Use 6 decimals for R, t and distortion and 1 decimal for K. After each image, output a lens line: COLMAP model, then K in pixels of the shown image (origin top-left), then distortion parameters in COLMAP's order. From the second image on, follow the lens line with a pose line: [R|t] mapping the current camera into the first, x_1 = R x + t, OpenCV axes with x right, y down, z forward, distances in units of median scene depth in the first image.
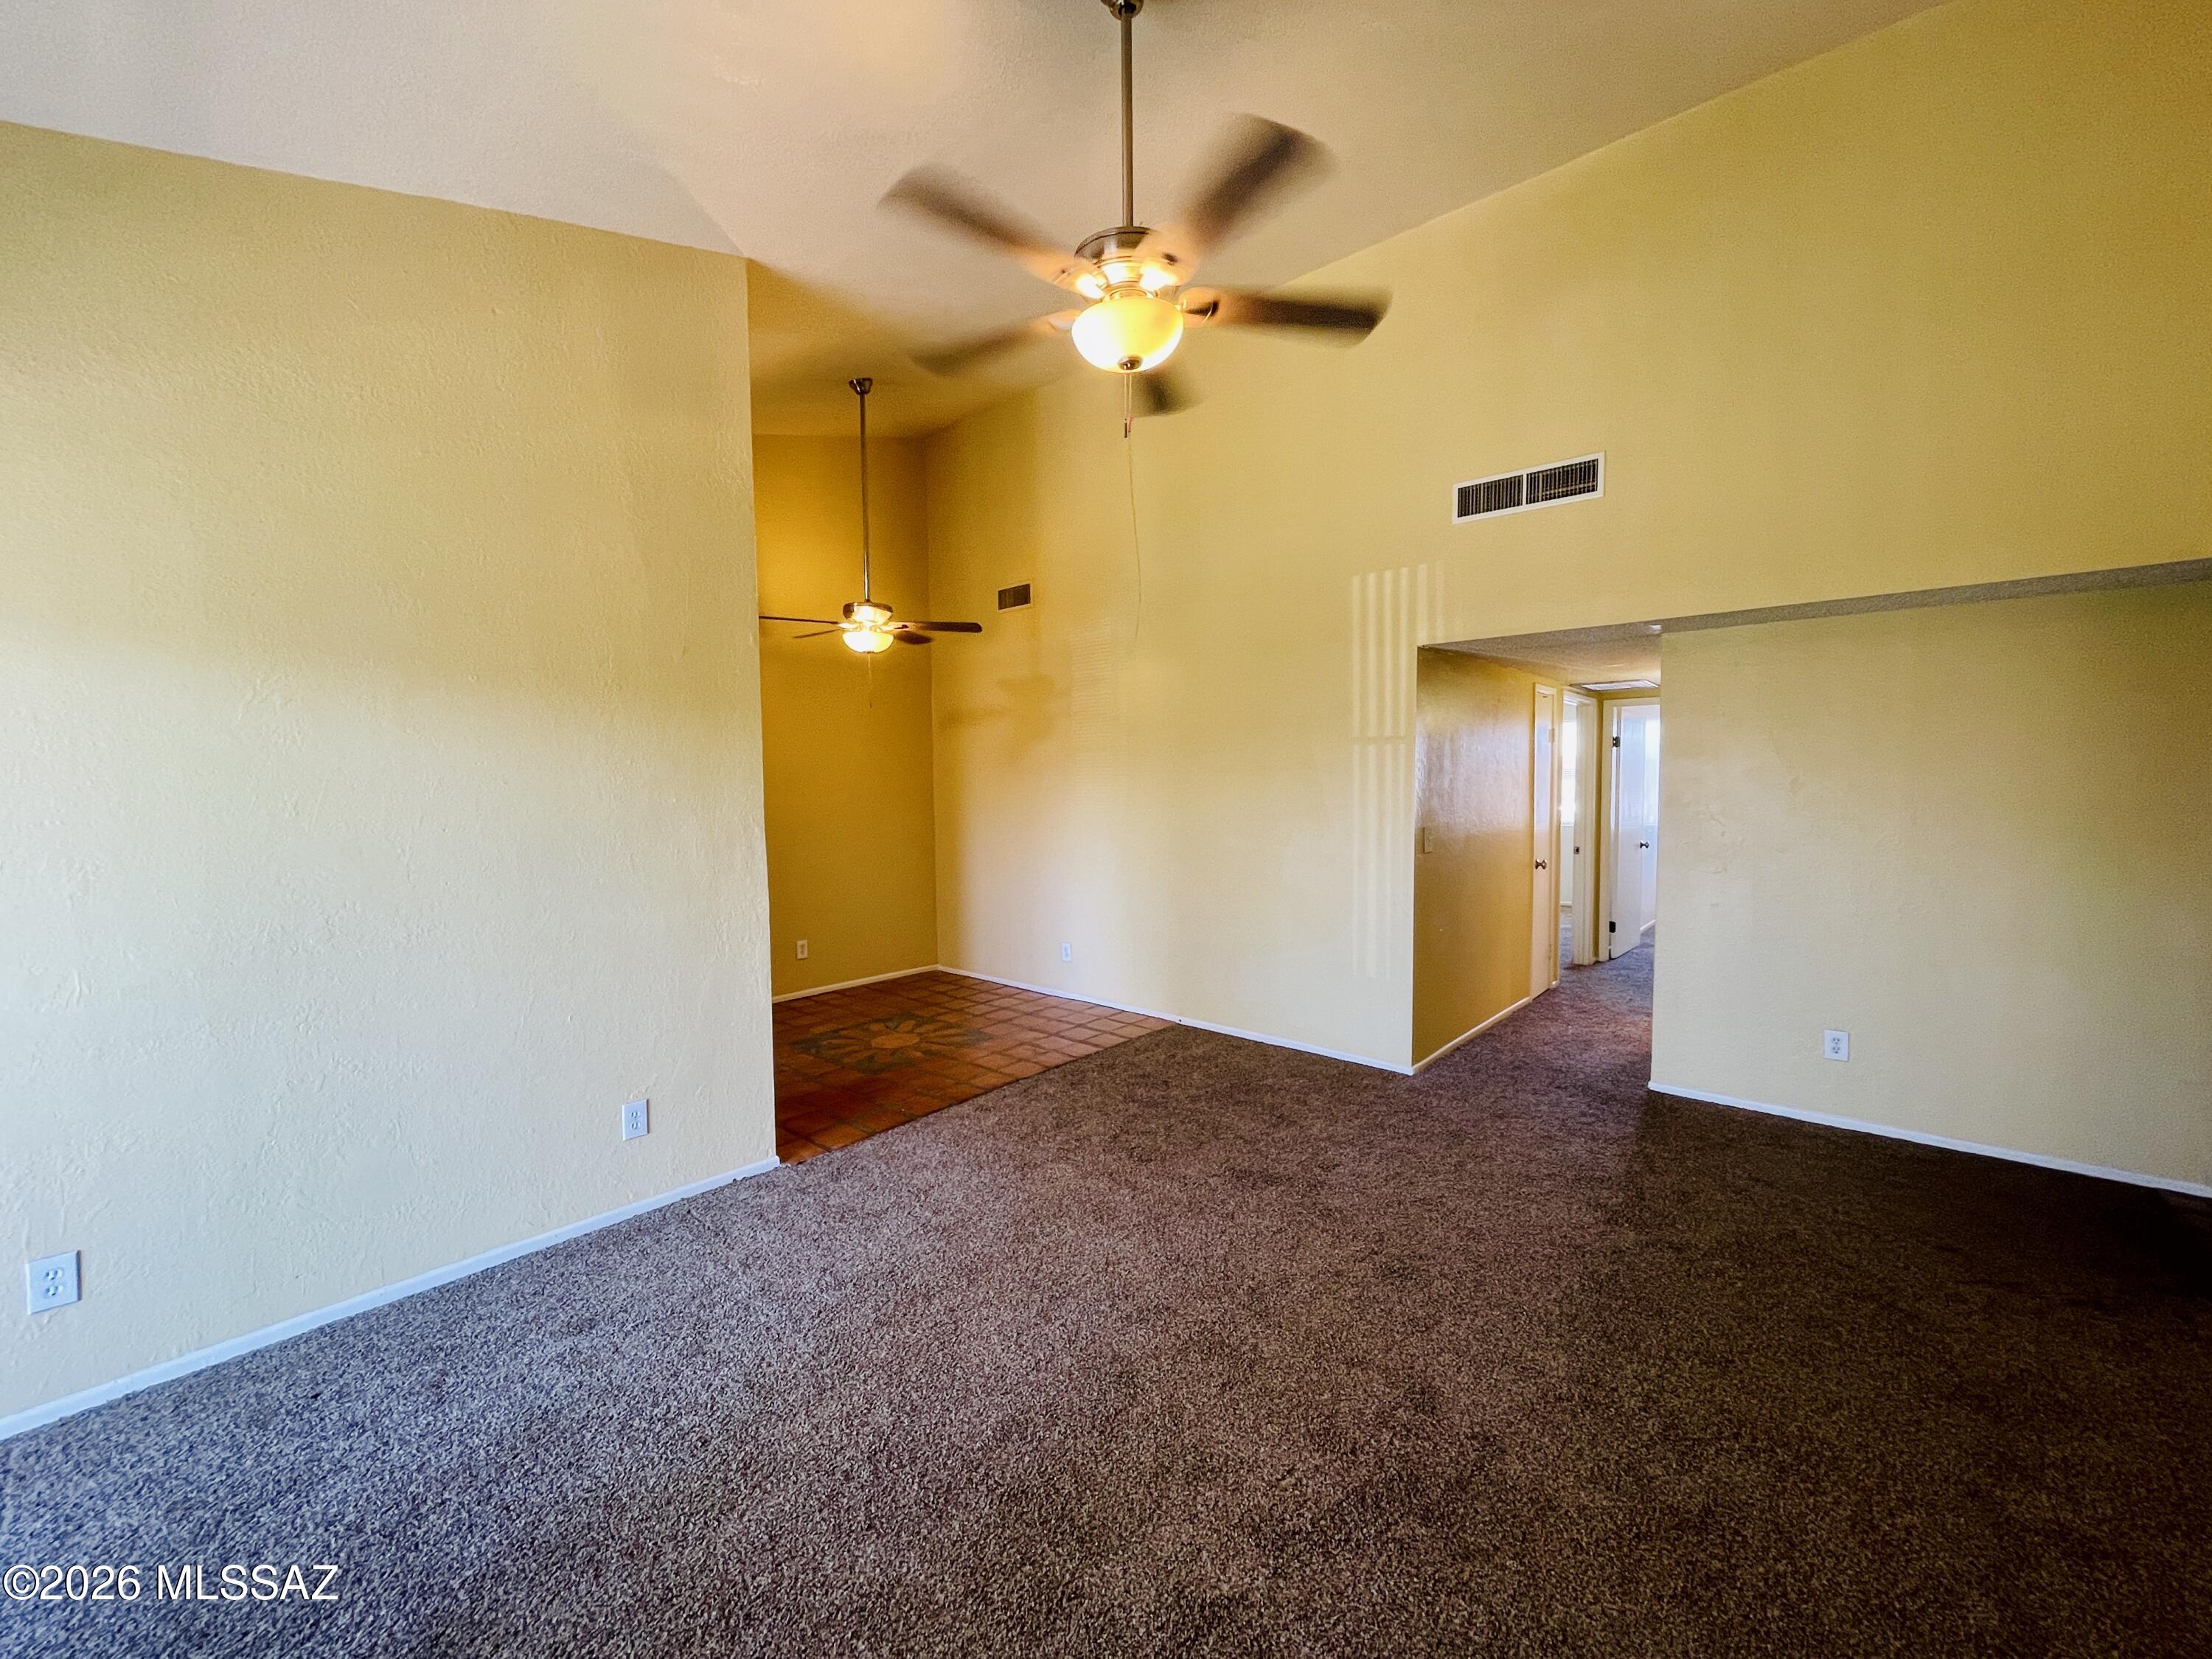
lens RADIAL K [[894.2, 0, 1108.5], [0, 894.2, 823.3], [0, 0, 1]] dist [0.000589, 0.000019]
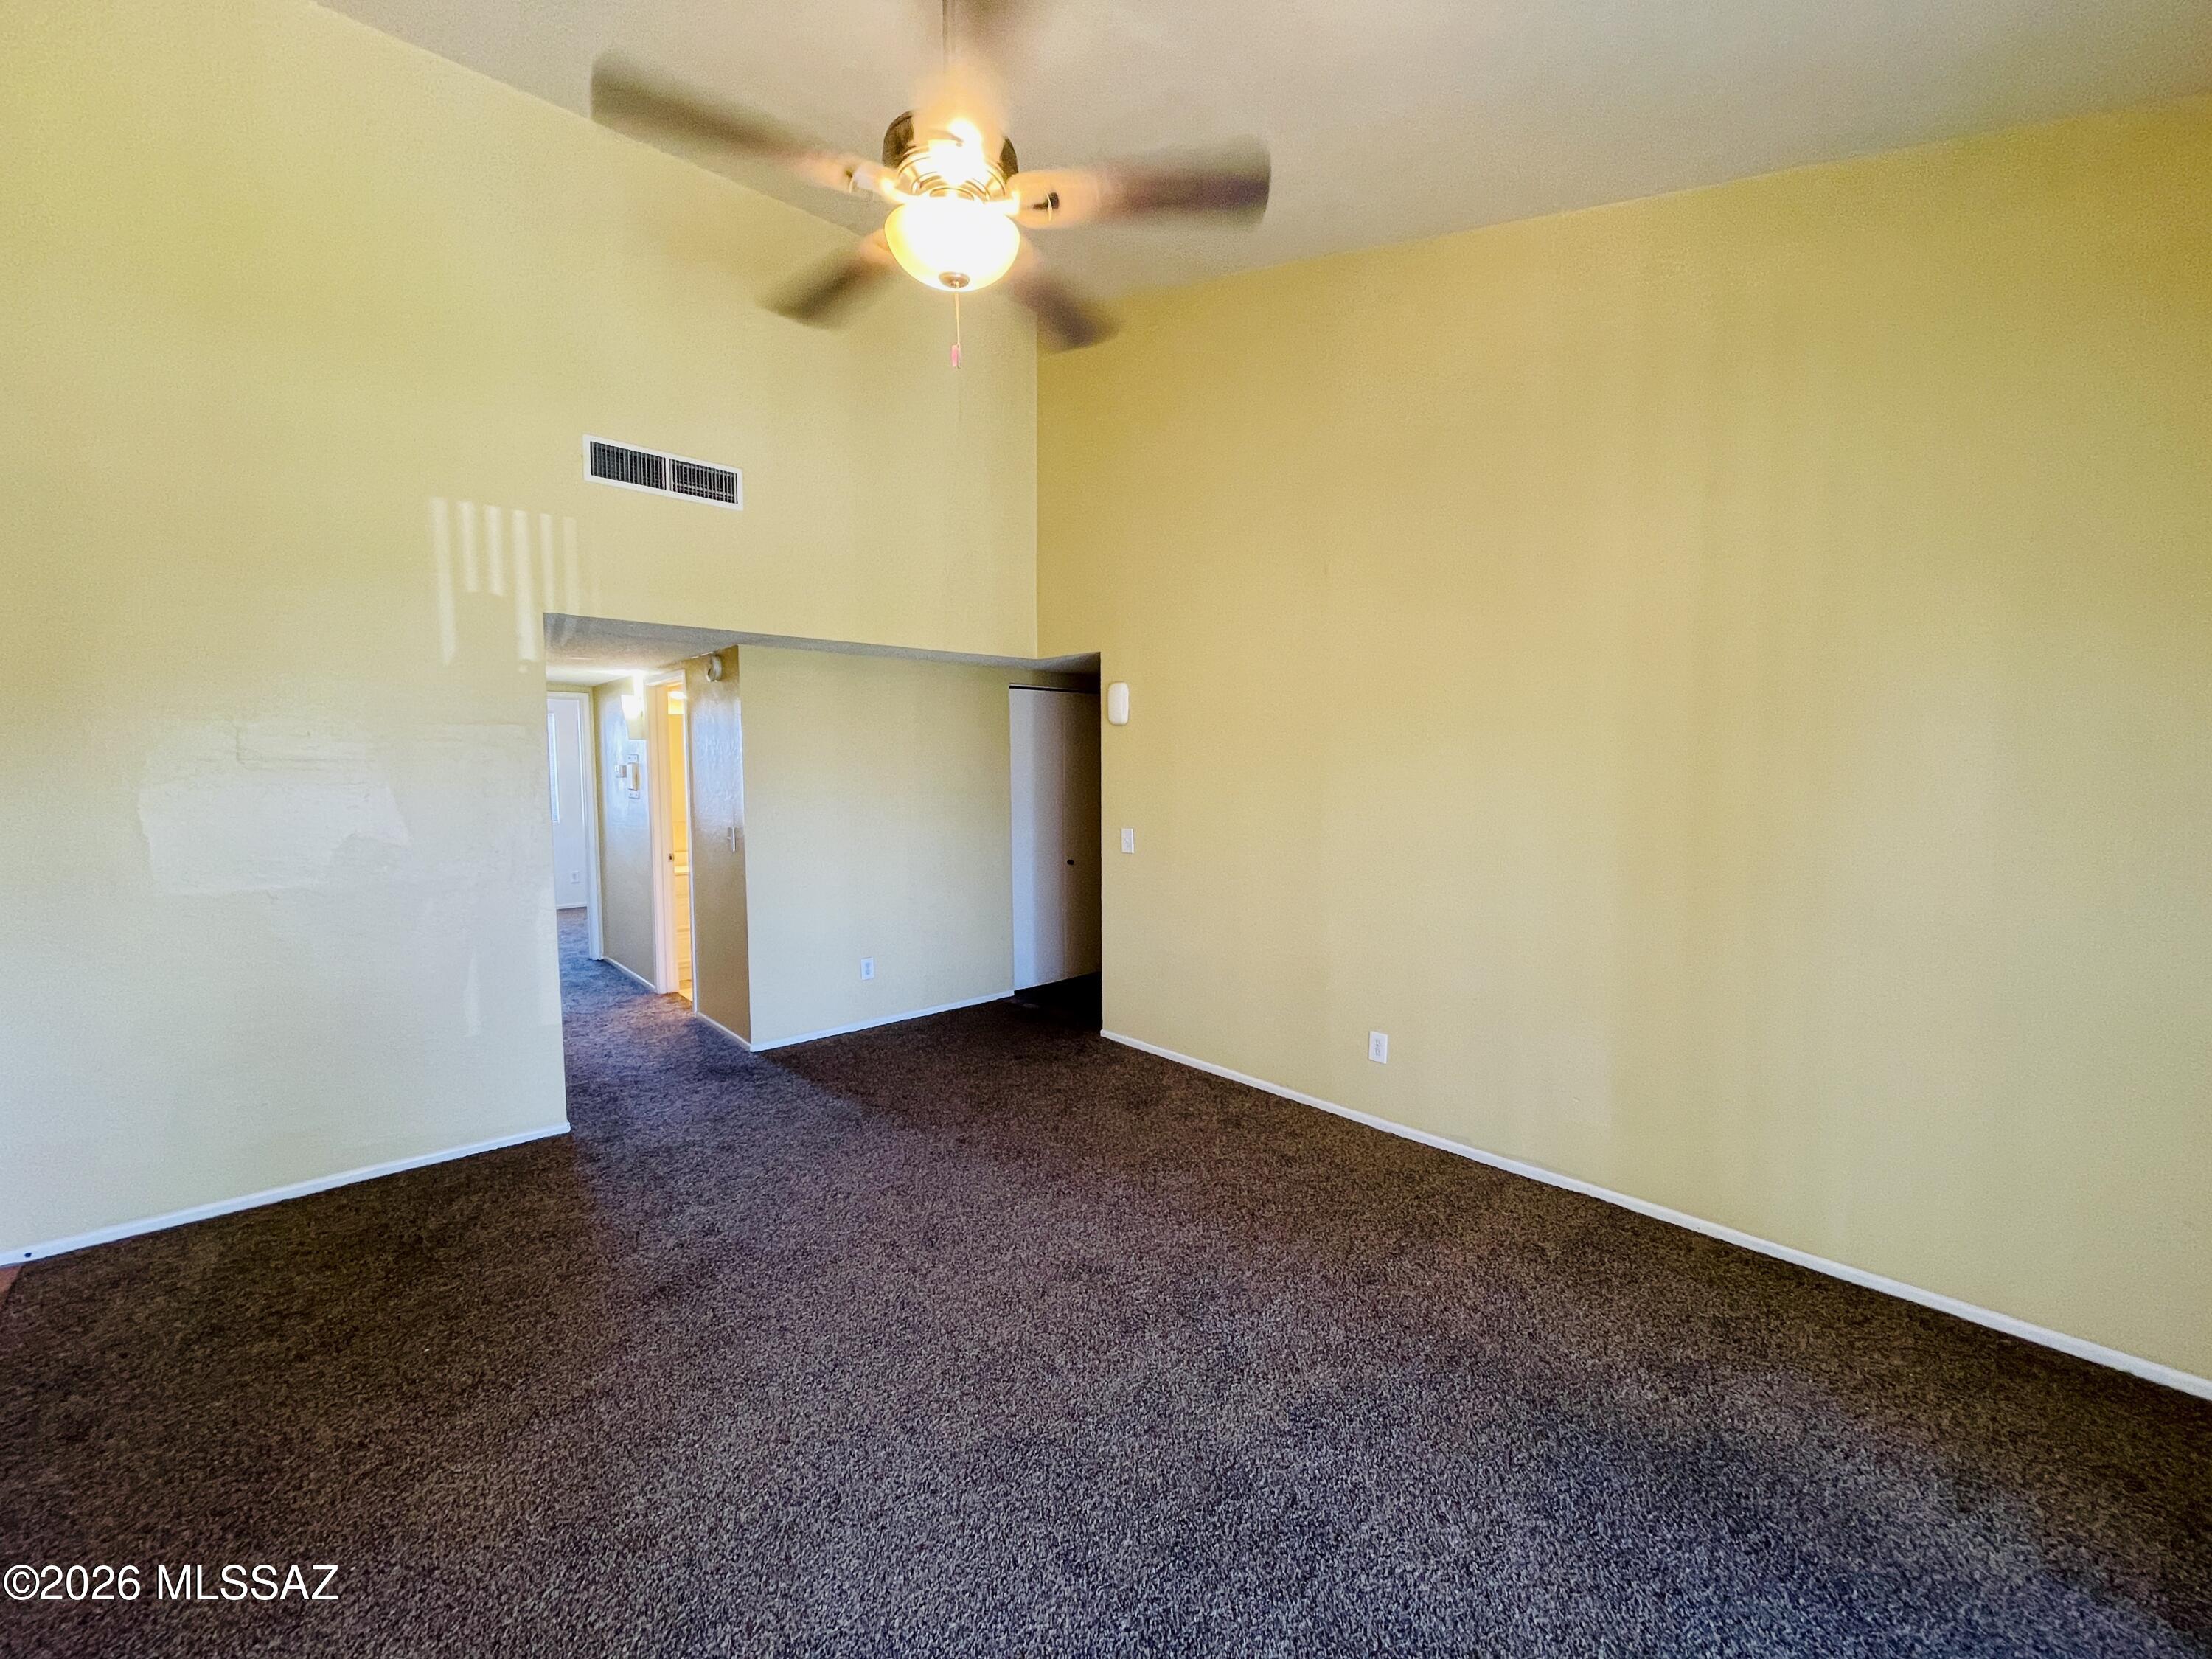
lens RADIAL K [[894.2, 0, 1110.8], [0, 894.2, 837.8], [0, 0, 1]] dist [0.000589, 0.000019]
pose [[0.098722, -0.071440, 0.992547, -0.451075], [0.051145, 0.996466, 0.066635, -0.023399], [-0.993800, 0.044185, 0.102027, 0.430566]]
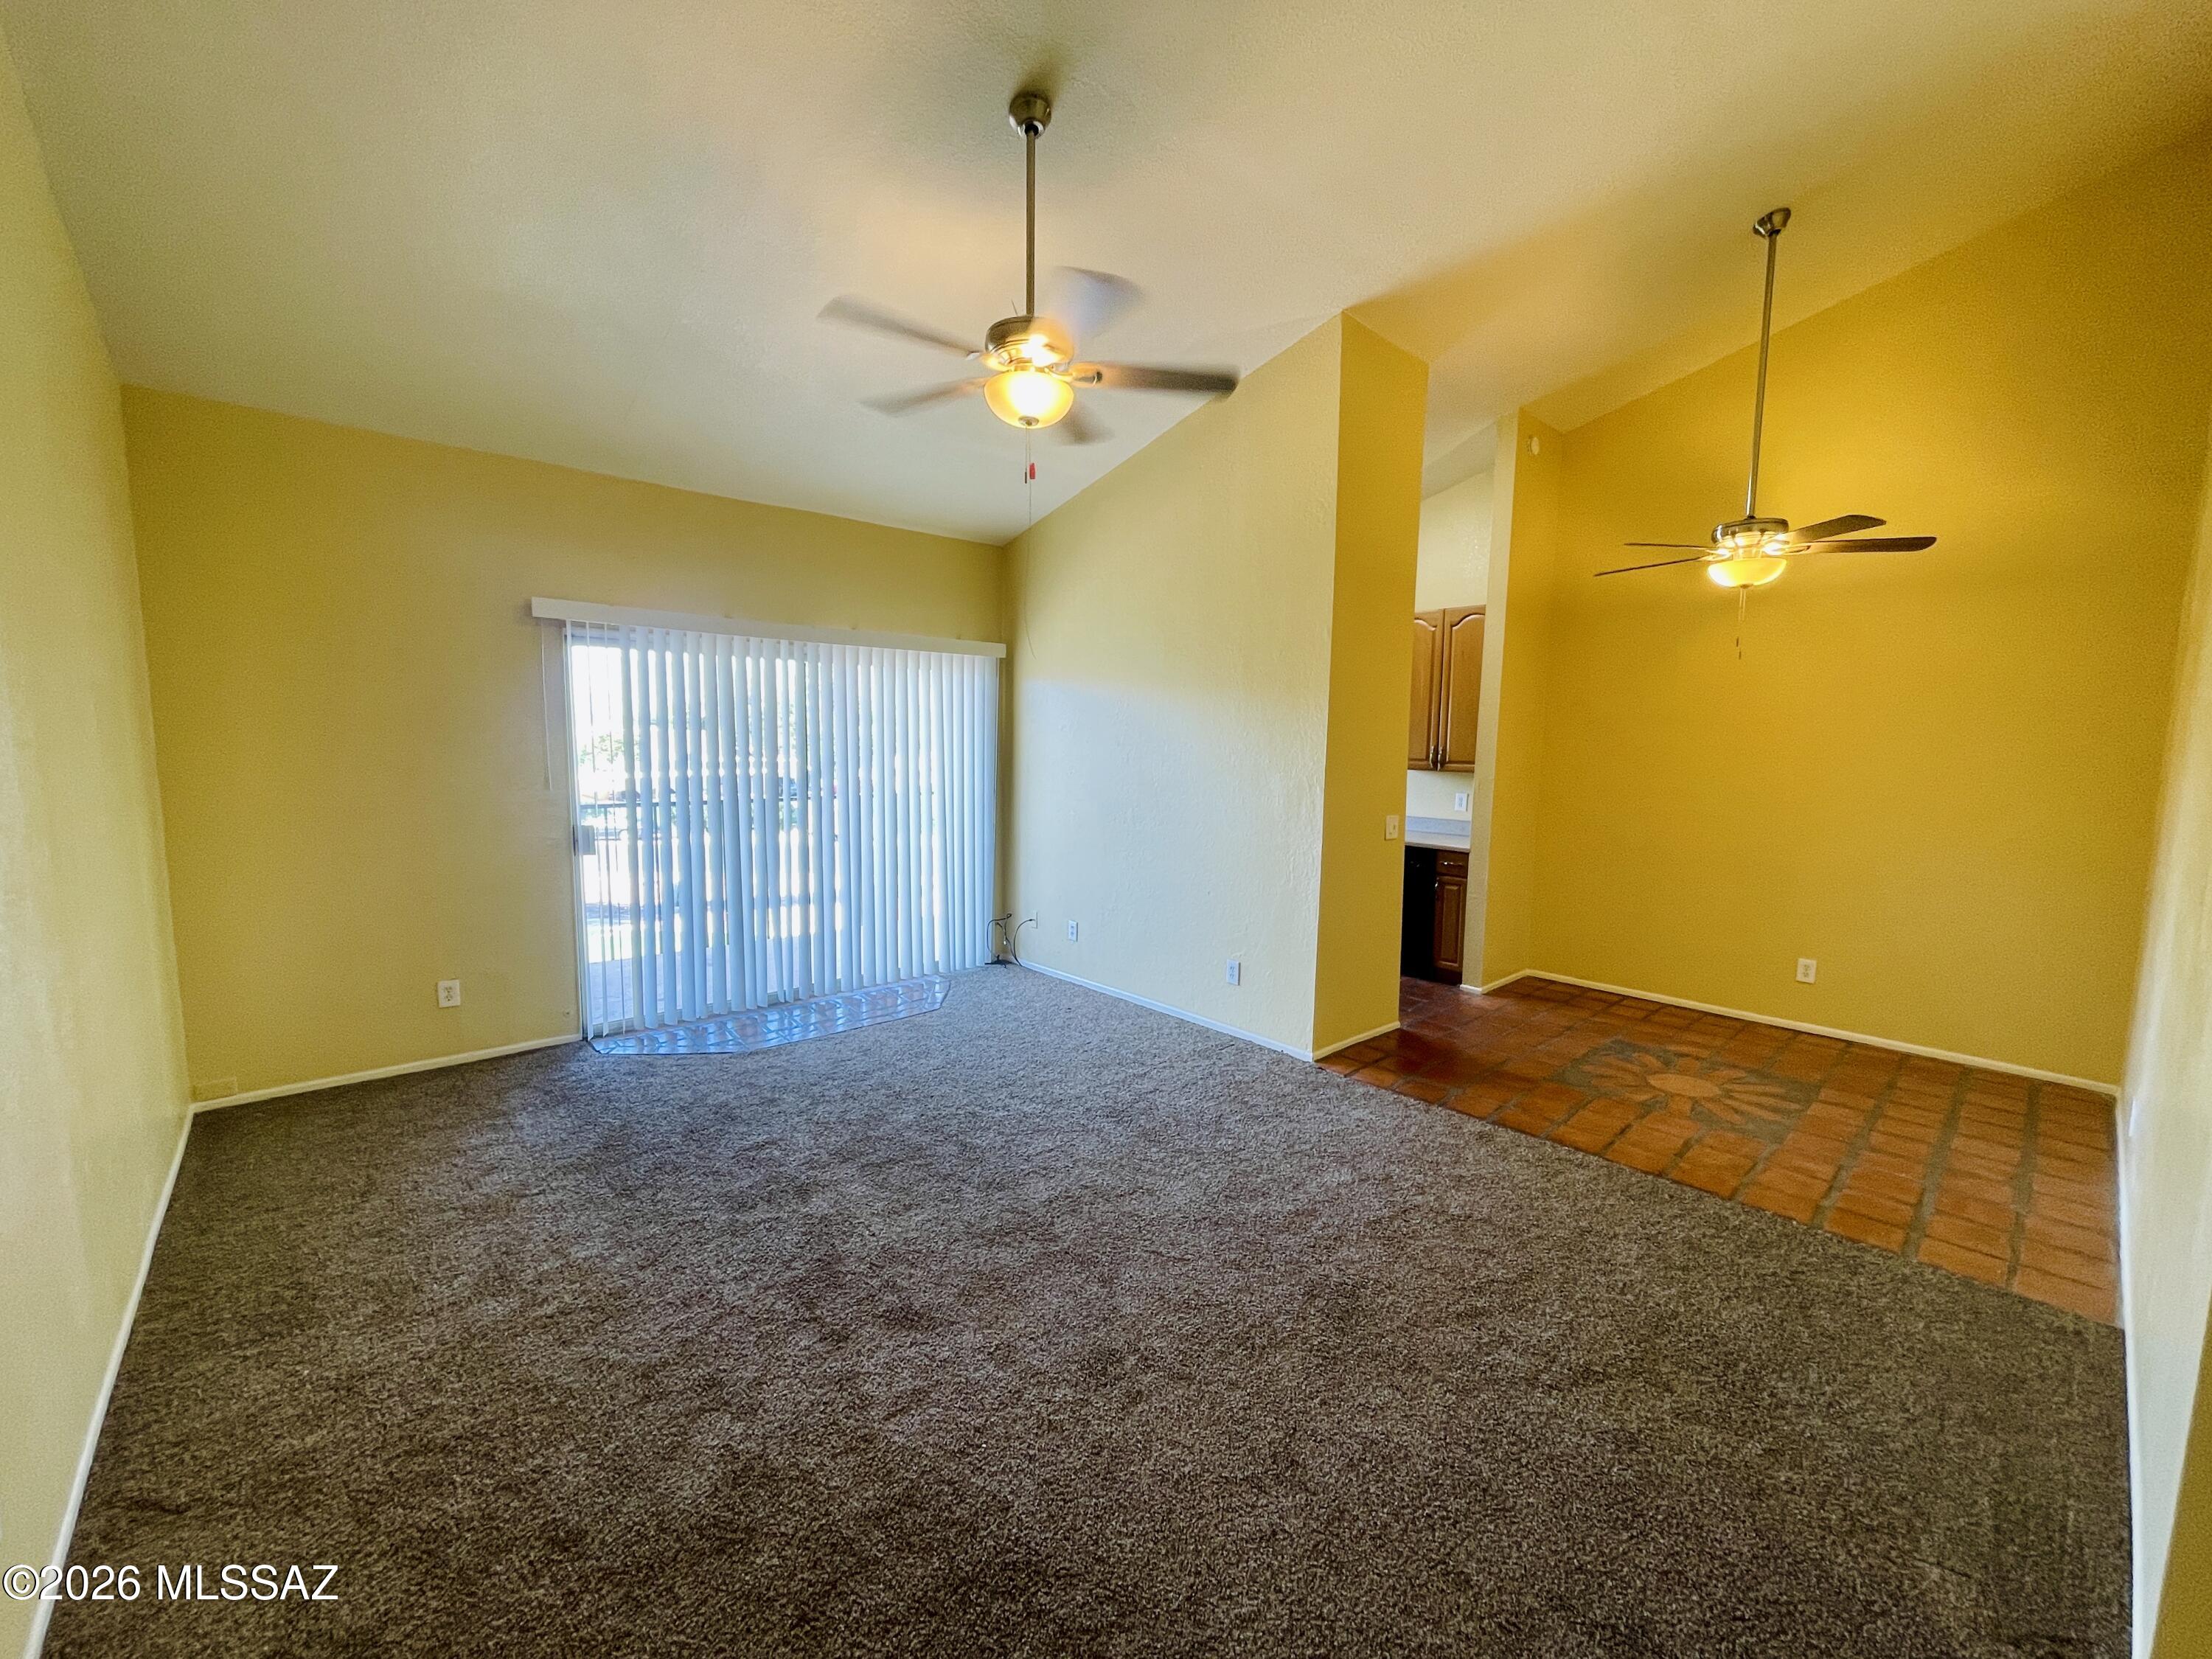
lens RADIAL K [[894.2, 0, 1102.7], [0, 894.2, 828.7], [0, 0, 1]] dist [0.000589, 0.000019]
pose [[-0.121530, 0.113553, -0.986071, 0.716473], [-0.058009, 0.990924, 0.121262, -0.058502], [0.990891, 0.071938, -0.113840, 0.703967]]
